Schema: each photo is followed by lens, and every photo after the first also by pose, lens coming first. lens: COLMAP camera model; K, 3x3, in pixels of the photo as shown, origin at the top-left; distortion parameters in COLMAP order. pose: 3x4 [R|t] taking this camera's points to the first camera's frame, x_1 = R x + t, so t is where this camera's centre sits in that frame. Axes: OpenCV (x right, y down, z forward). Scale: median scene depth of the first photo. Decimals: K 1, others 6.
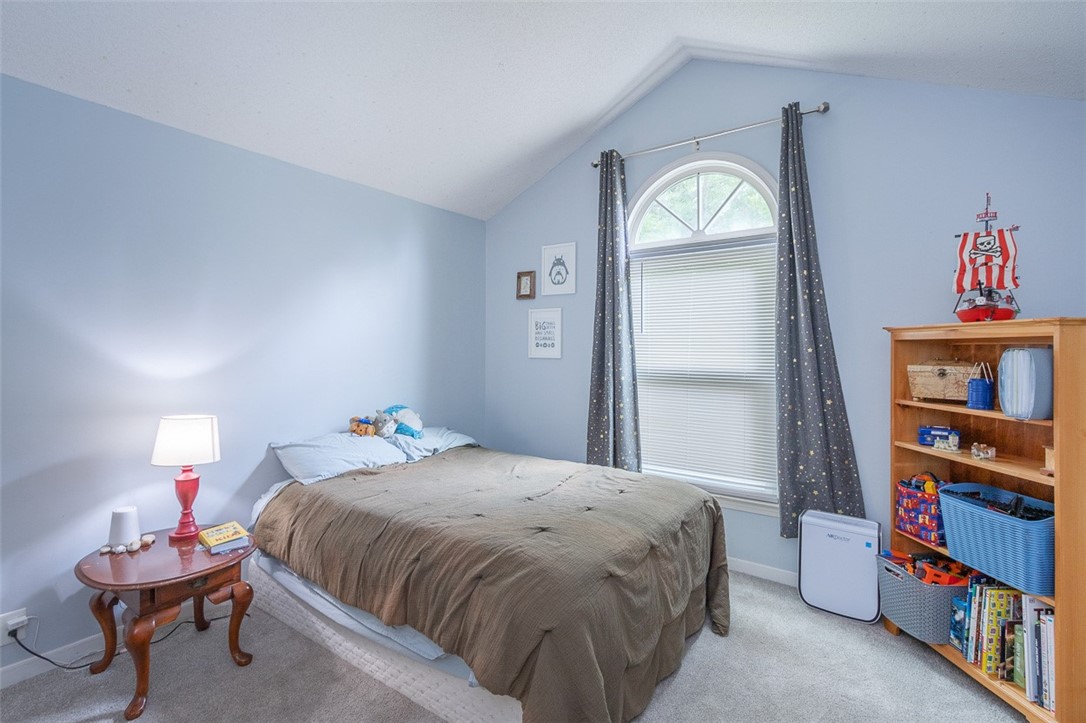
lens RADIAL K [[494.1, 0, 529.8], [0, 494.1, 344.9], [0, 0, 1]] dist [0.004466, -0.003217]
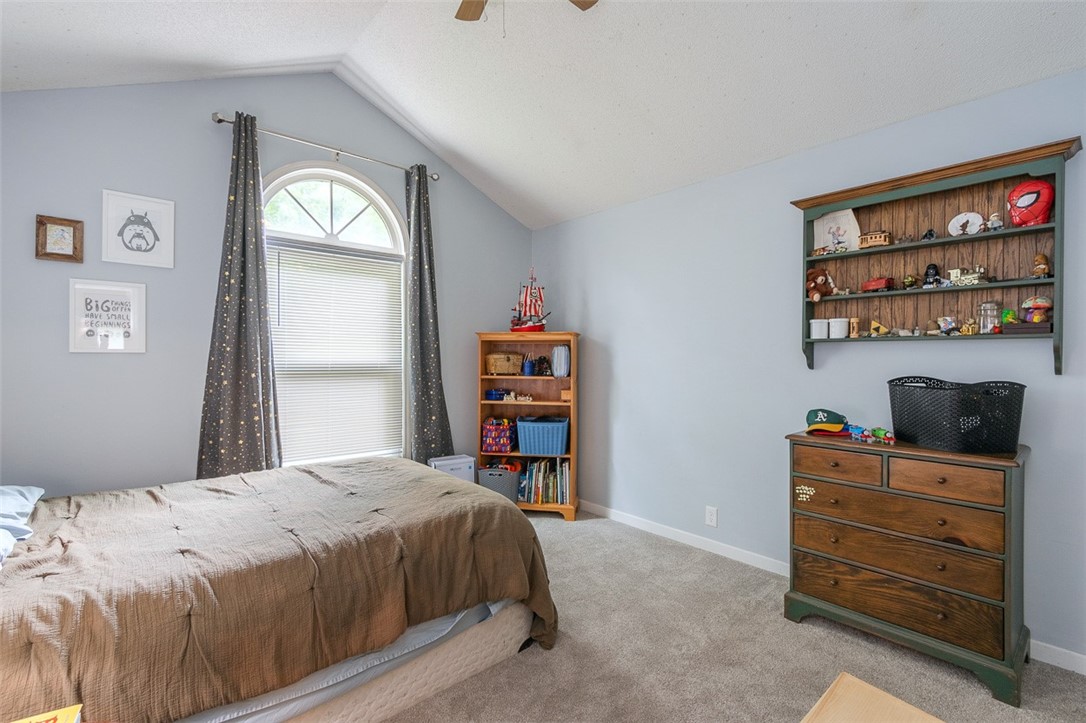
lens RADIAL K [[494.1, 0, 544.3], [0, 494.1, 358.1], [0, 0, 1]] dist [0.004466, -0.003217]
pose [[0.232300, -0.006029, 0.972625, -0.625165], [-0.014513, 0.999848, 0.009664, 0.023156], [-0.972536, -0.016360, 0.232177, 0.305177]]
